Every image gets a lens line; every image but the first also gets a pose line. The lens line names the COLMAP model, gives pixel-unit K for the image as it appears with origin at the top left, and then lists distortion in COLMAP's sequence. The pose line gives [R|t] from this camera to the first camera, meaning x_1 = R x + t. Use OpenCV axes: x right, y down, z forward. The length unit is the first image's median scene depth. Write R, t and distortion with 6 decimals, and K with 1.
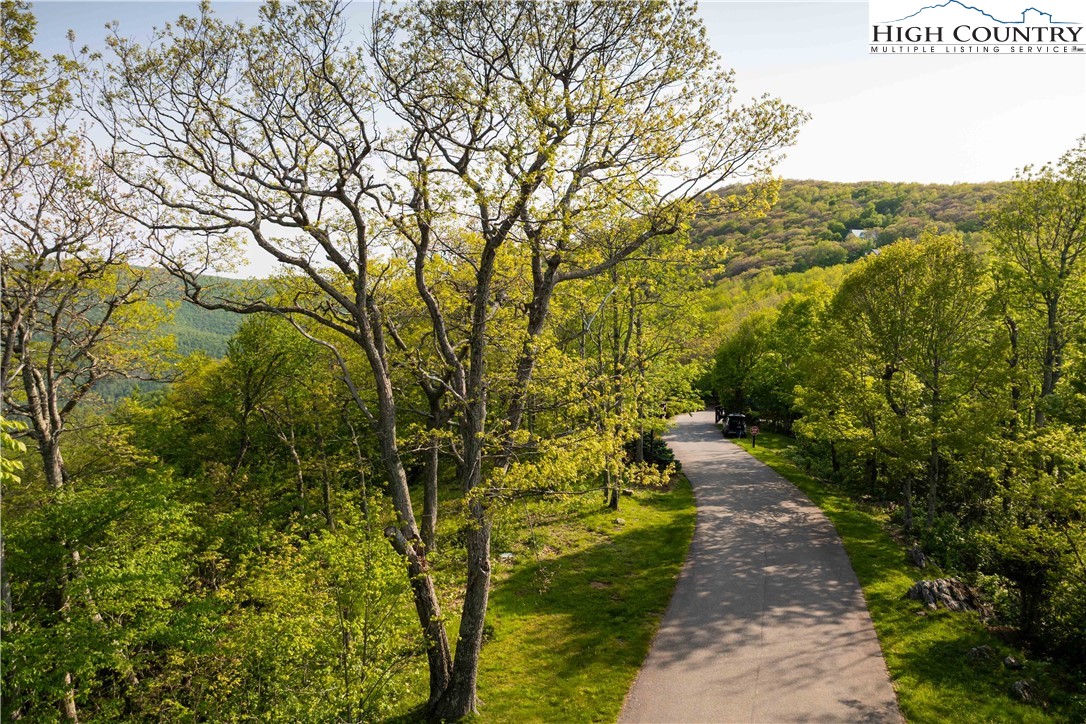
lens RADIAL K [[753.0, 0, 543.0], [0, 753.0, 362.0], [0, 0, 1]] dist [-0.042028, -0.002960]
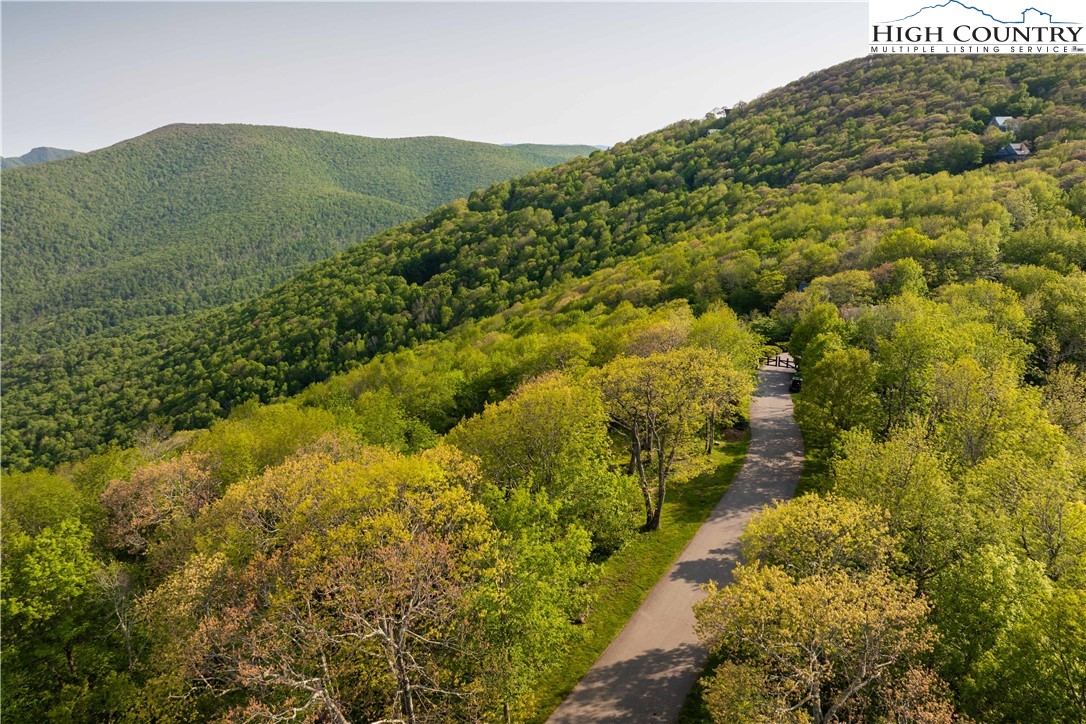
lens RADIAL K [[753.0, 0, 543.0], [0, 753.0, 362.0], [0, 0, 1]] dist [-0.042028, -0.002960]
pose [[0.985093, 0.034344, -0.168557, -0.001771], [-0.001296, 0.981321, 0.192371, -0.044222], [0.172015, -0.189285, 0.966738, -0.105521]]
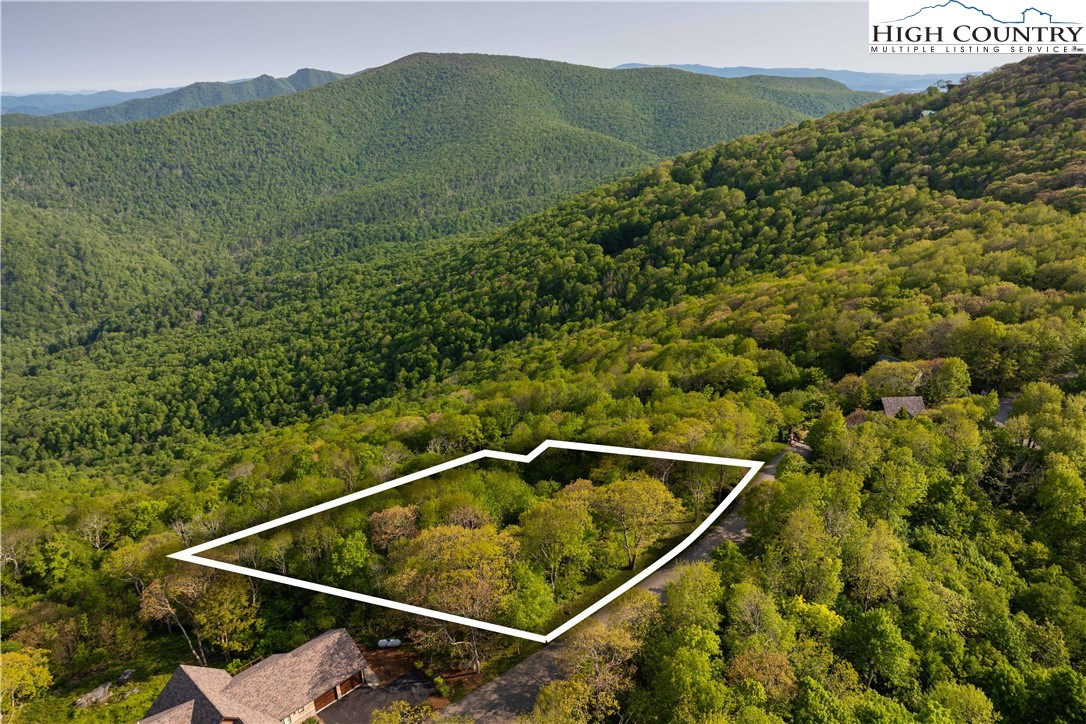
lens RADIAL K [[753.0, 0, 543.0], [0, 753.0, 362.0], [0, 0, 1]] dist [-0.042028, -0.002960]
pose [[0.895026, 0.154891, -0.418254, 0.072142], [-0.030335, 0.956731, 0.289389, -0.137482], [0.444980, -0.246323, 0.860998, -0.201718]]
